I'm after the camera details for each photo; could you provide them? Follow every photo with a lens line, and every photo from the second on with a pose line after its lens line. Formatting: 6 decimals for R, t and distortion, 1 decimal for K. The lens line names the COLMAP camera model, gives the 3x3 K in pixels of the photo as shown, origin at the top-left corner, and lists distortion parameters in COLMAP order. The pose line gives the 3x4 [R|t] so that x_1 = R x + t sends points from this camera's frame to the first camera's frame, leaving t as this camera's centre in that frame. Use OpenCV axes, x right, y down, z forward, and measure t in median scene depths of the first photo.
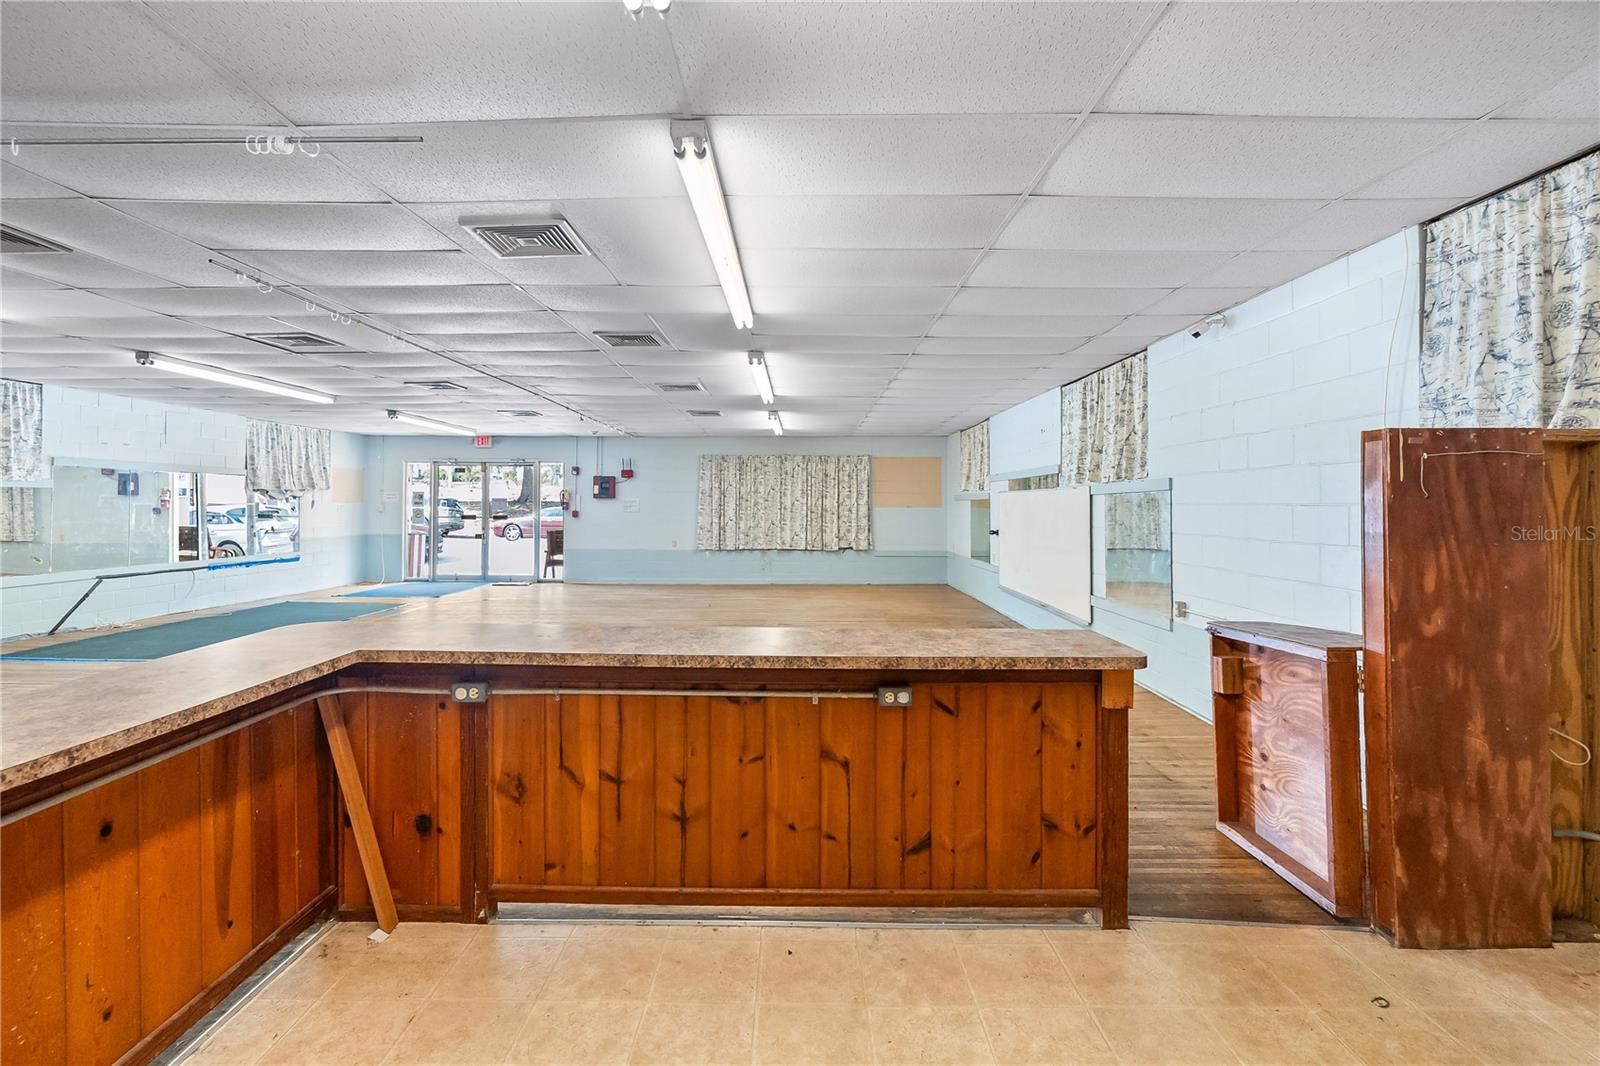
lens RADIAL K [[750.3, 0, 794.7], [0, 750.3, 495.5], [0, 0, 1]] dist [-0.013002, 0.002320]
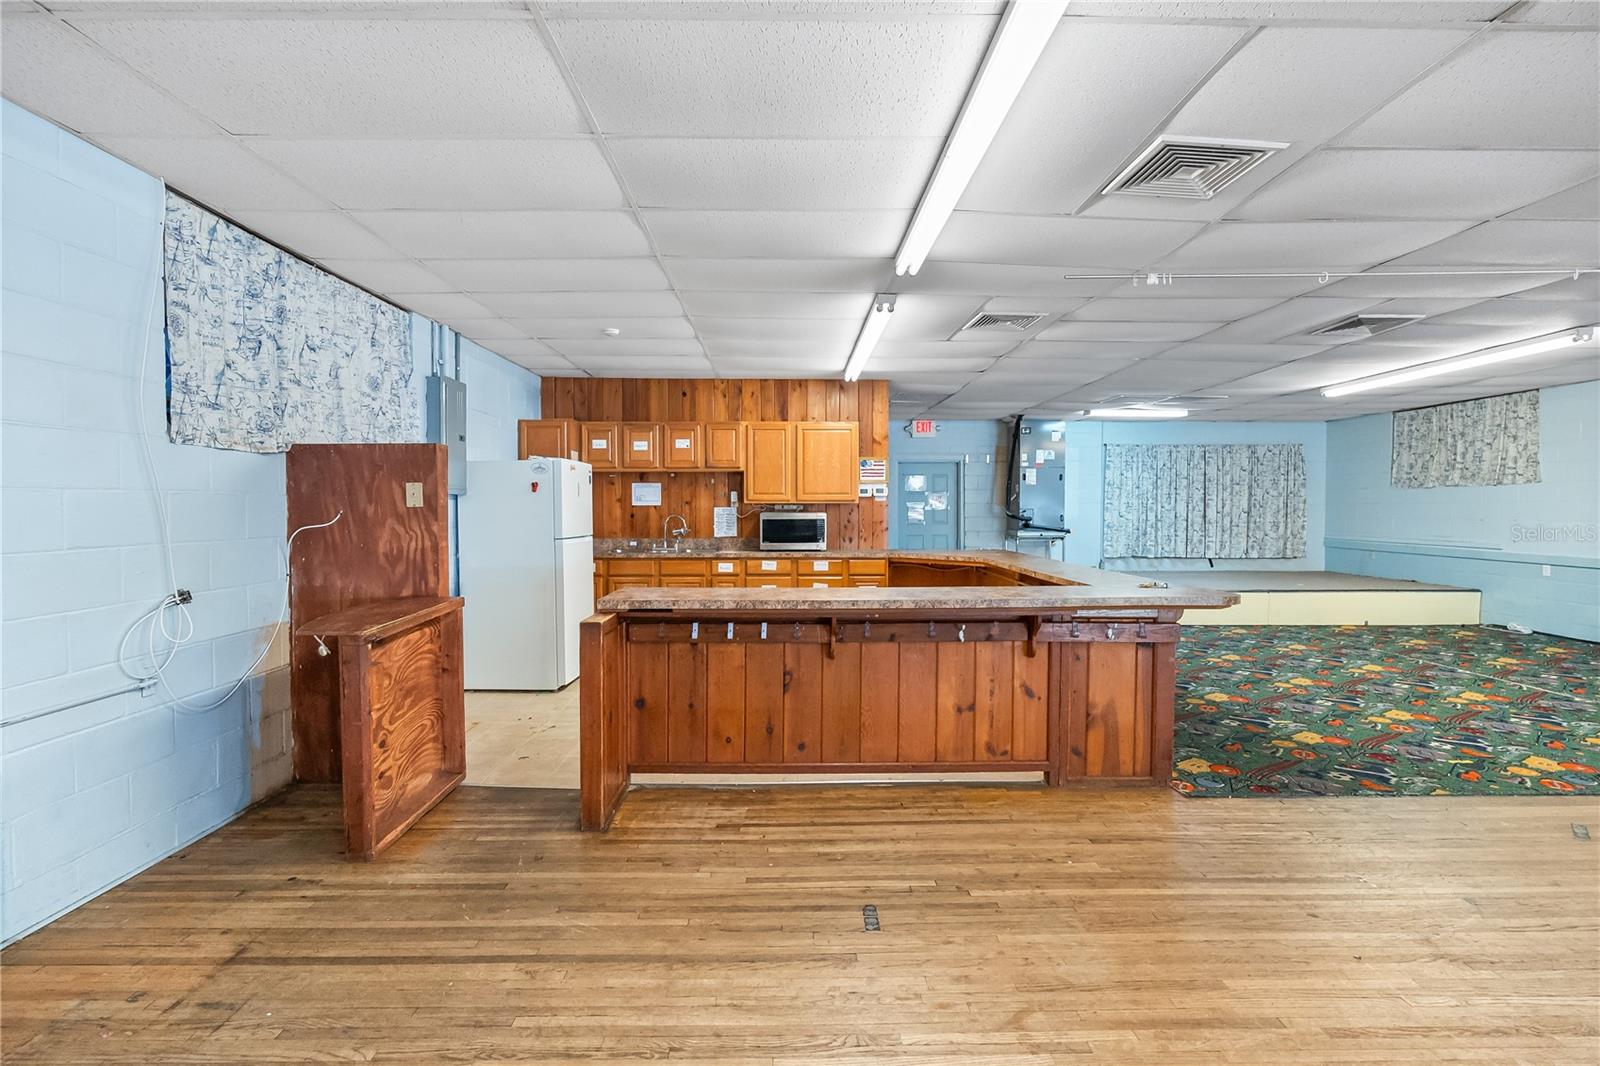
lens RADIAL K [[750.3, 0, 807.2], [0, 750.3, 515.8], [0, 0, 1]] dist [-0.013002, 0.002320]
pose [[-0.999550, -0.005054, -0.029563, 0.027200], [-0.005061, 0.999987, 0.000151, 0.010064], [0.029562, 0.000300, -0.999563, 0.563435]]
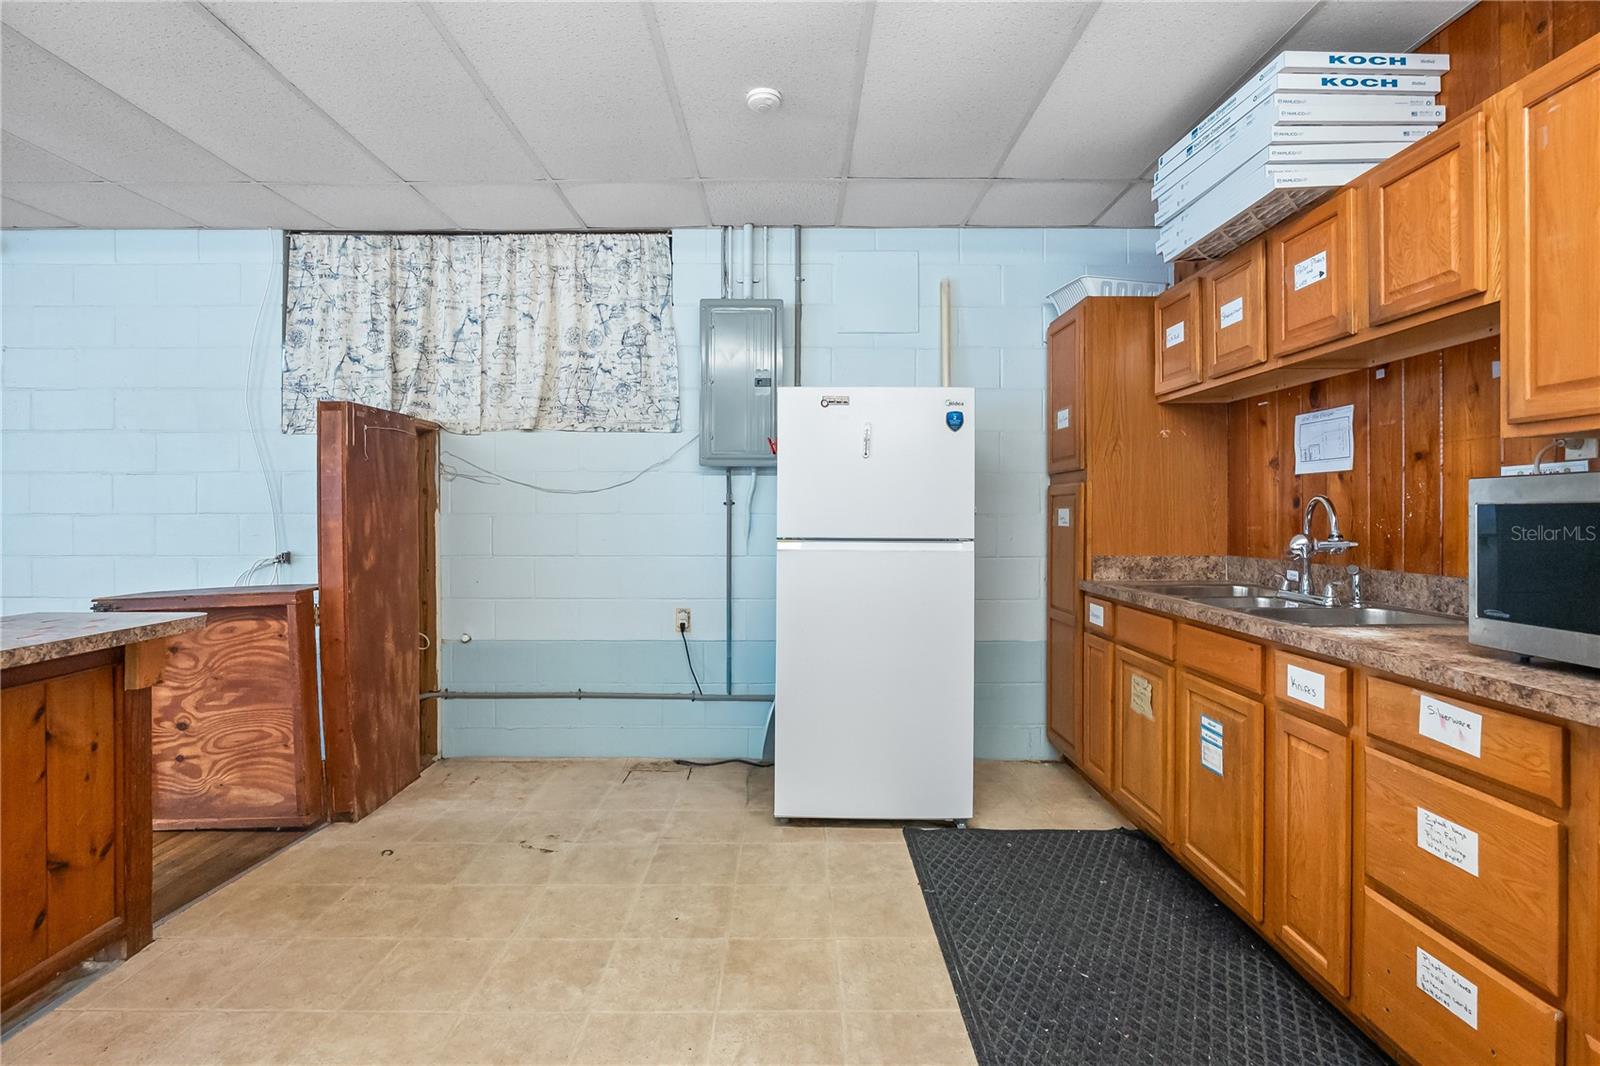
lens RADIAL K [[750.3, 0, 780.2], [0, 750.3, 509.5], [0, 0, 1]] dist [-0.013002, 0.002320]
pose [[0.010517, -0.004481, 0.999935, -0.091844], [-0.014791, 0.999880, 0.004636, 0.015298], [-0.999835, -0.014839, 0.010450, 0.061921]]
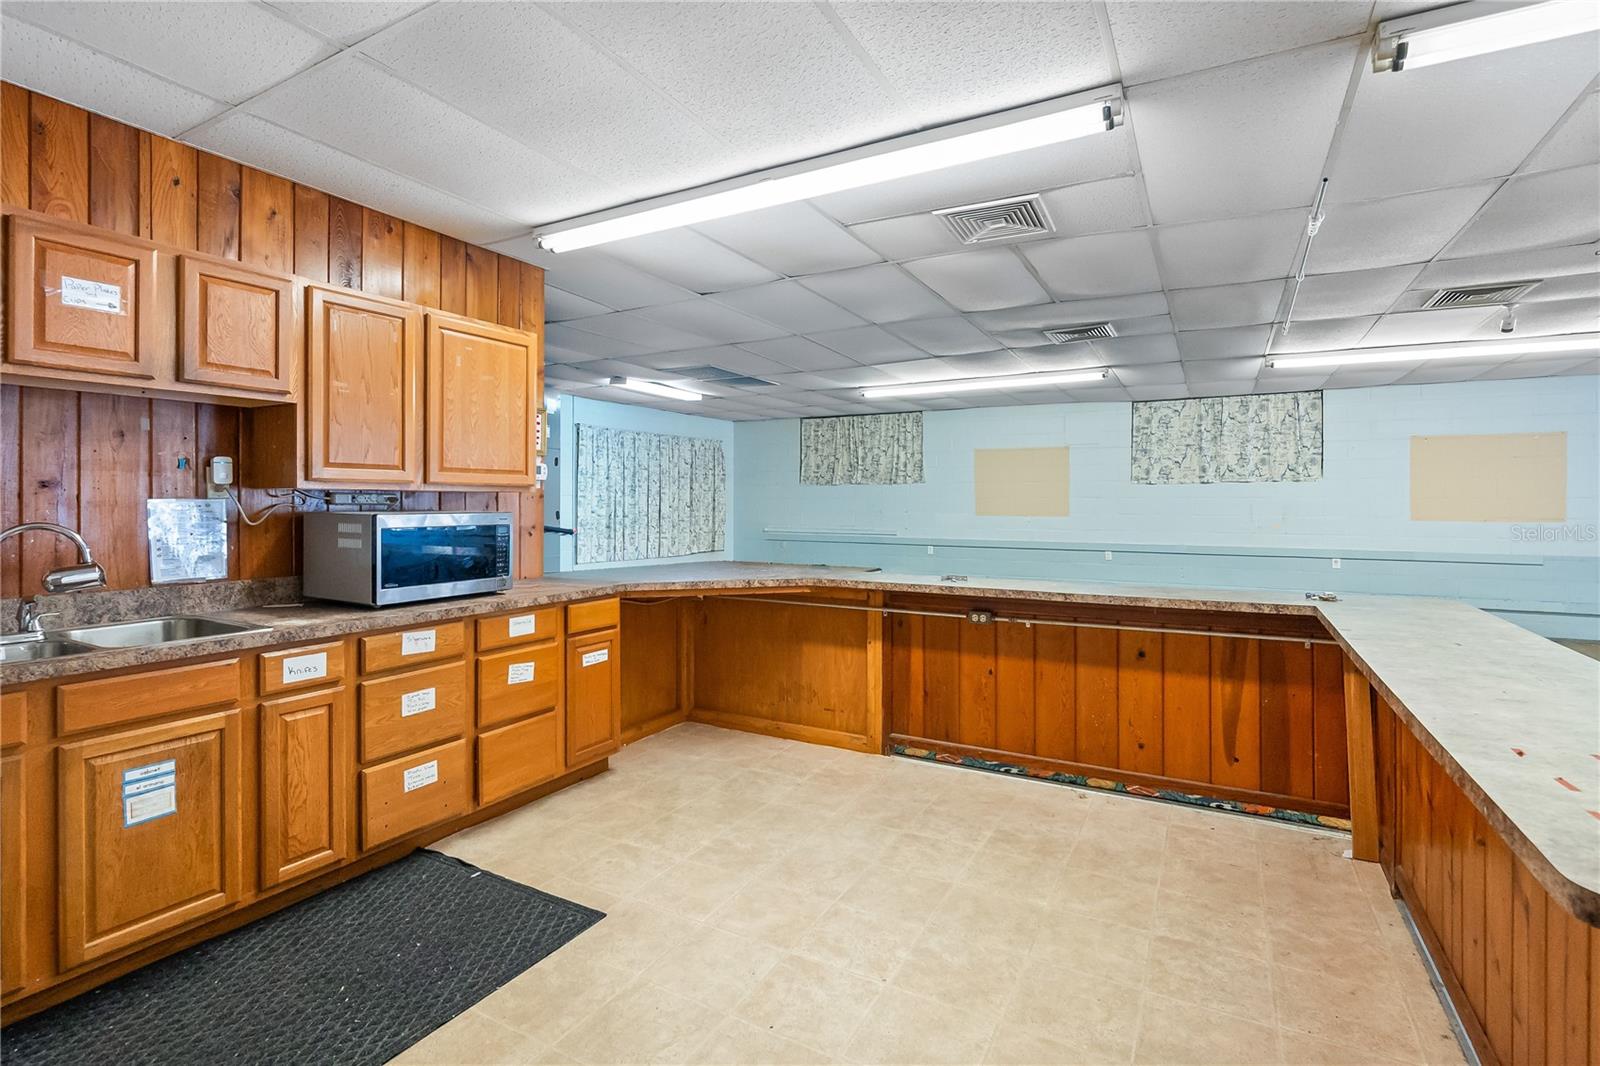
lens RADIAL K [[750.3, 0, 795.8], [0, 750.3, 505.4], [0, 0, 1]] dist [-0.013002, 0.002320]
pose [[-0.488149, -0.002800, -0.872756, 0.197751], [0.007159, 0.999948, -0.007212, 0.008670], [0.872731, -0.009769, -0.488104, 0.179848]]
